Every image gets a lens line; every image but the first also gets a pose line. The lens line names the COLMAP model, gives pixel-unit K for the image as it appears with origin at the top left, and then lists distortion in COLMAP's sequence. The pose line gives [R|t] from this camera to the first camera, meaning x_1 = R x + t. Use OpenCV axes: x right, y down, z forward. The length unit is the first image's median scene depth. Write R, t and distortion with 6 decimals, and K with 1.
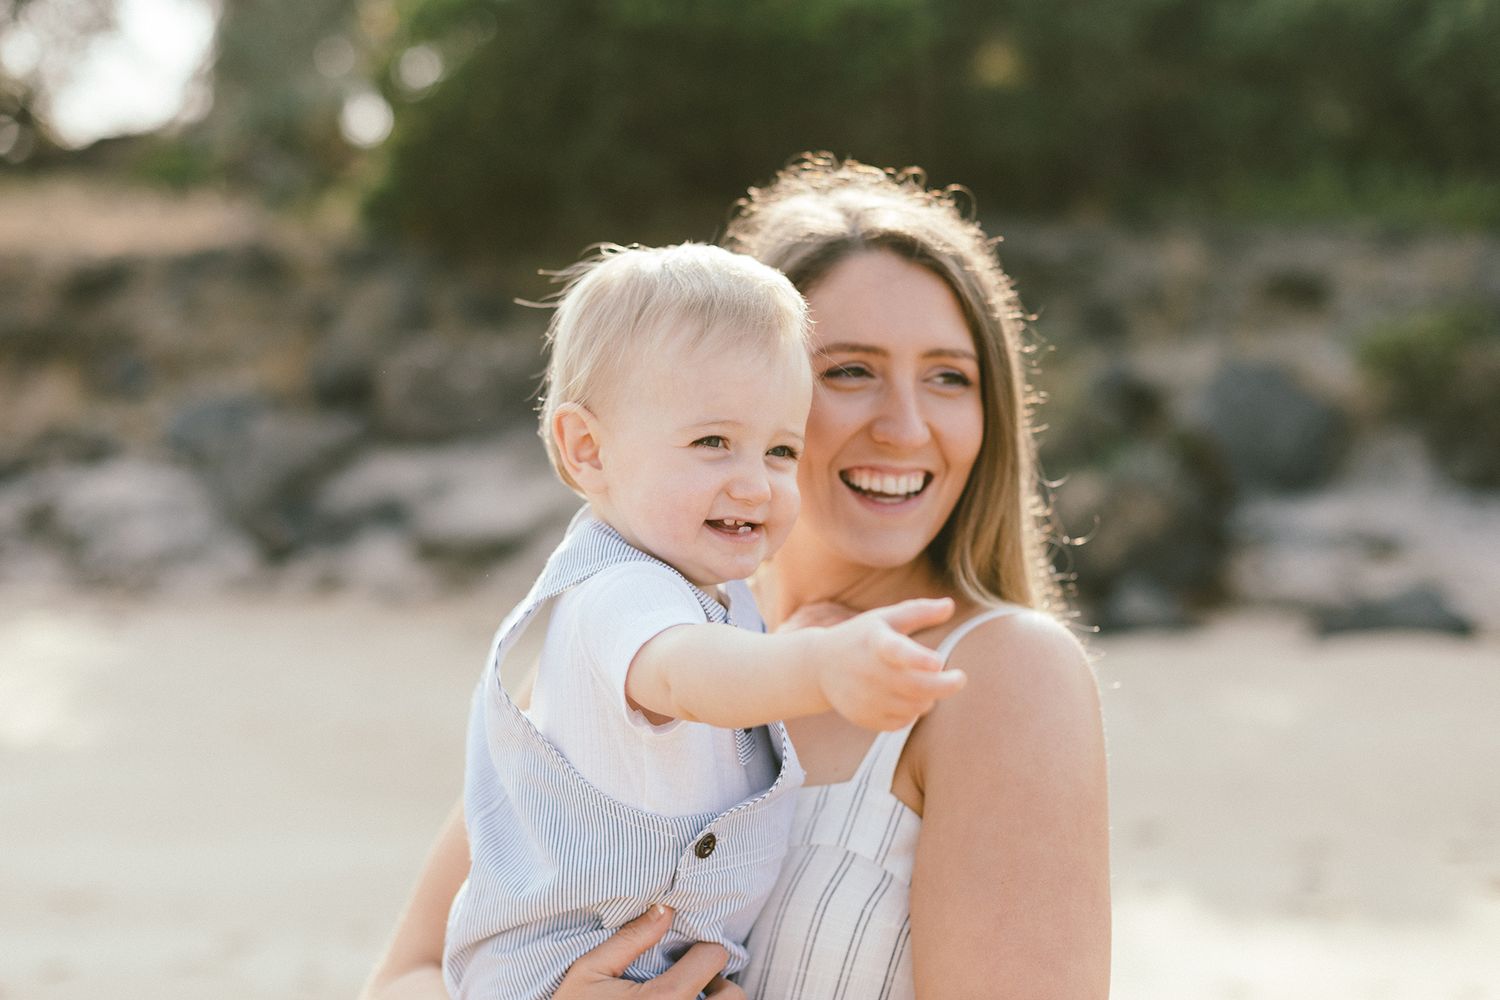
lens RADIAL K [[2368.1, 0, 750.0], [0, 2368.1, 500.0], [0, 0, 1]] dist [0.007873, -0.015220]
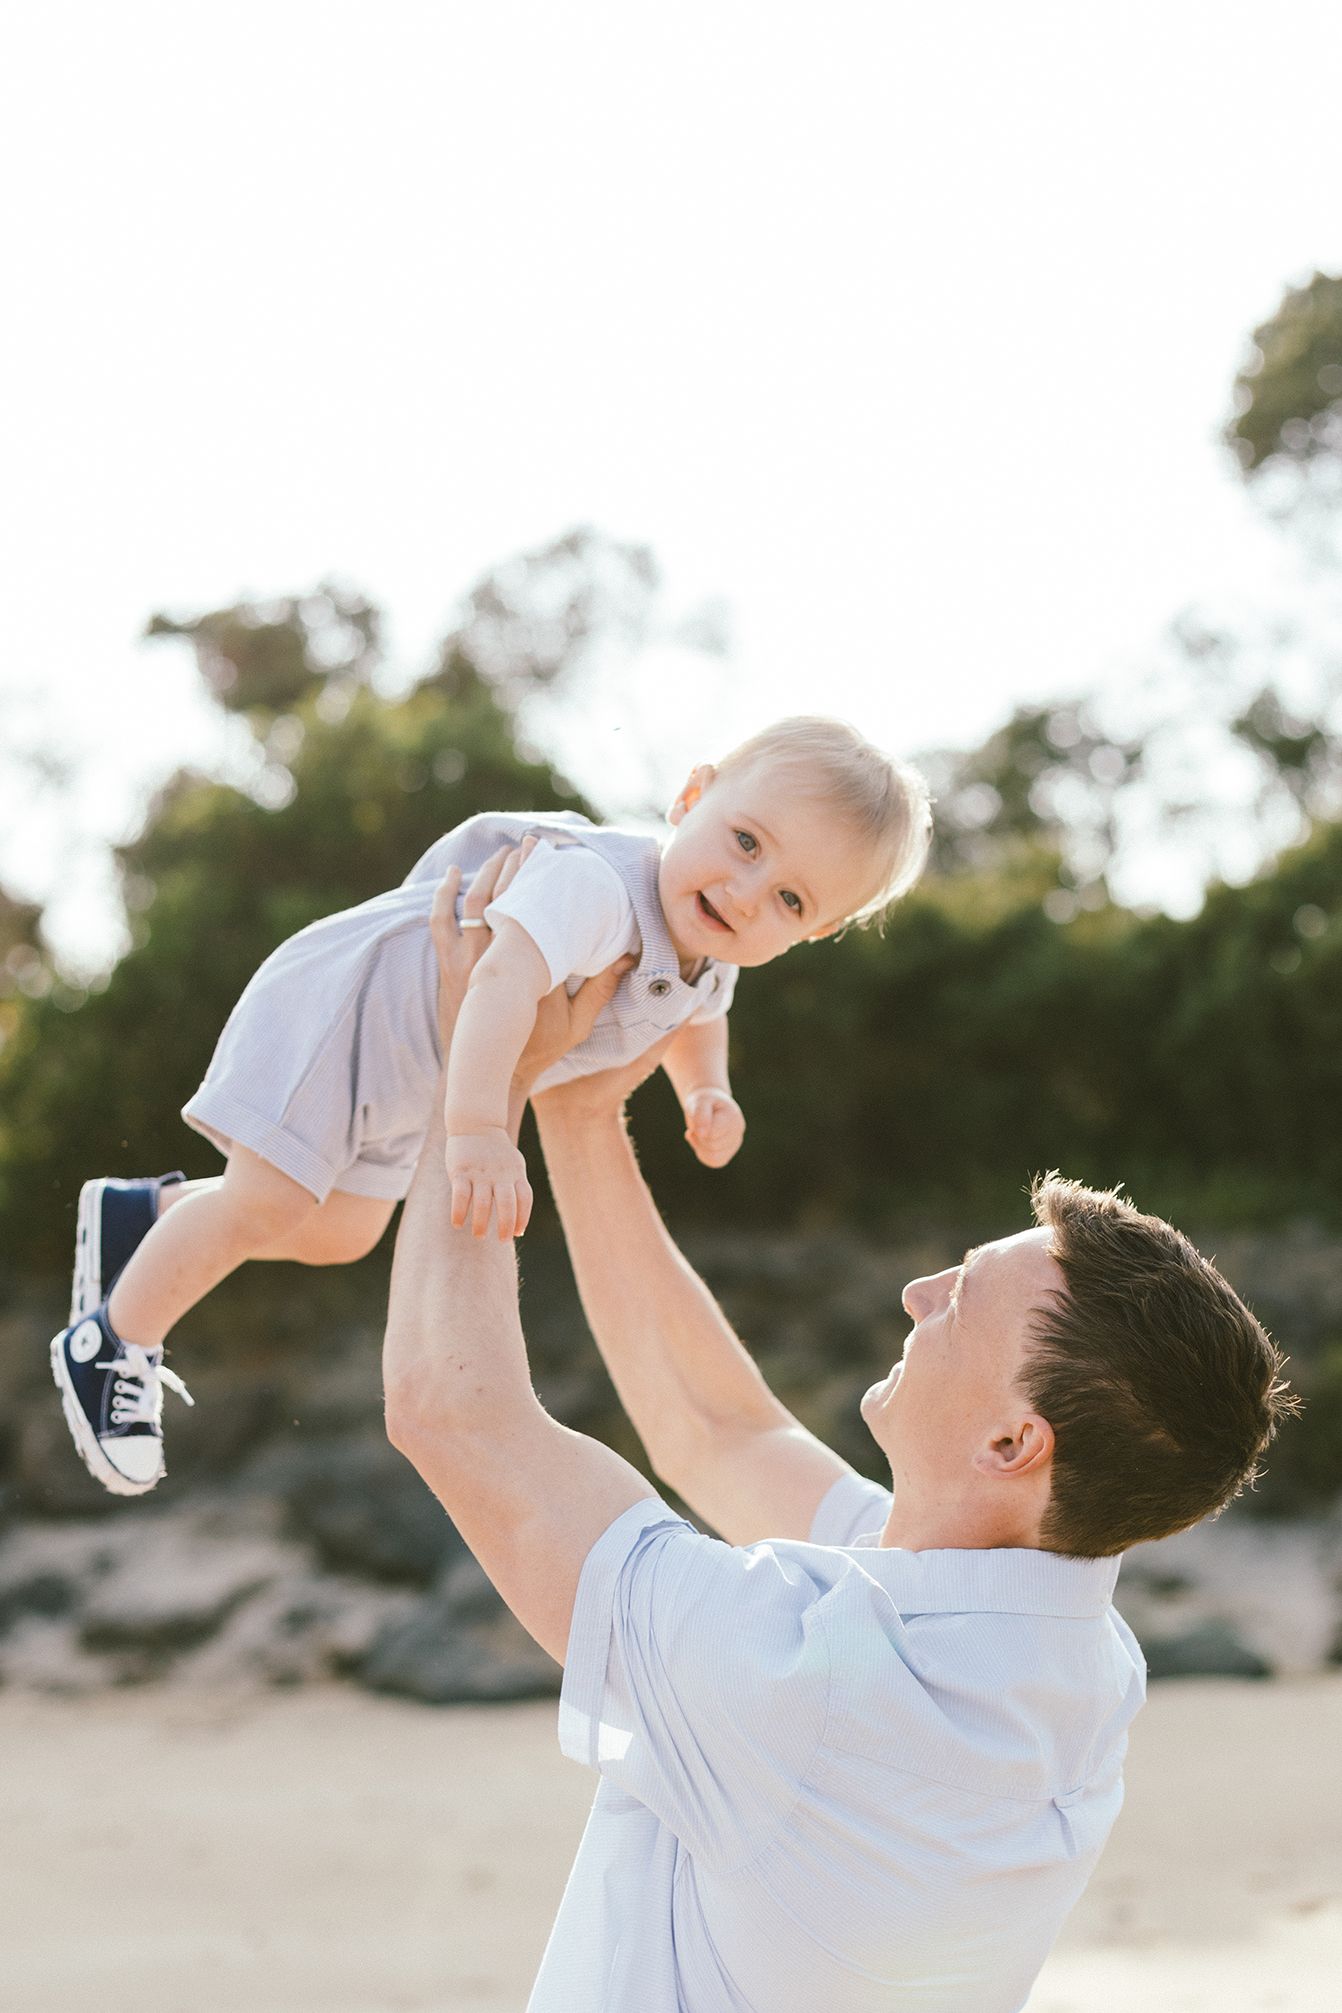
lens RADIAL K [[3246.1, 0, 680.8], [0, 3246.1, 966.4], [0, 0, 1]] dist [0.016415, -0.041436]
pose [[0.992621, -0.018927, 0.119776, -0.061547], [0.039974, 0.983605, -0.175849, -0.002597], [-0.114484, 0.179339, 0.977103, -0.231762]]
